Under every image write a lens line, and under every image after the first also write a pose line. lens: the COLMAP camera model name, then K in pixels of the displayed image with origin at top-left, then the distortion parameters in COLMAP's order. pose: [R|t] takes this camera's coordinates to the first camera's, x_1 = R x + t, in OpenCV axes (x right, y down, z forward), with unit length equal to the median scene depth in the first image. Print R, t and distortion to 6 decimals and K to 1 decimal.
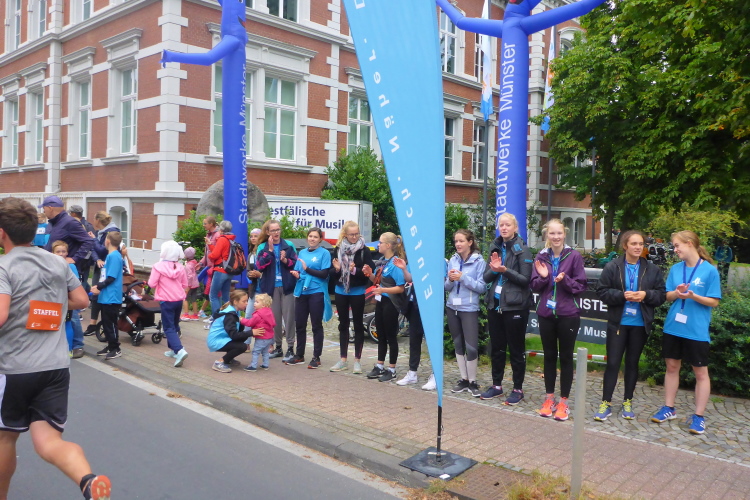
lens RADIAL K [[627.8, 0, 375.0], [0, 627.8, 250.0], [0, 0, 1]] dist [-0.008726, -0.002902]
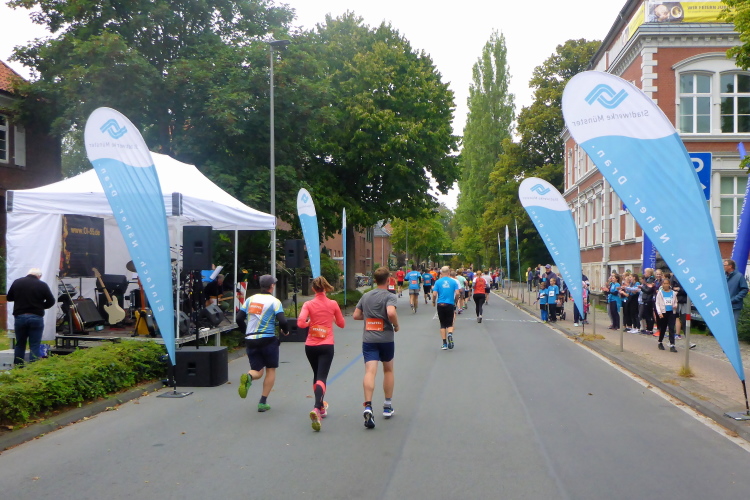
lens RADIAL K [[627.8, 0, 375.0], [0, 627.8, 250.0], [0, 0, 1]] dist [-0.008726, -0.002902]
pose [[0.589189, -0.051415, -0.806358, 0.412877], [-0.032157, 0.995691, -0.086984, 0.033545], [0.807355, 0.077180, 0.584996, -0.382648]]
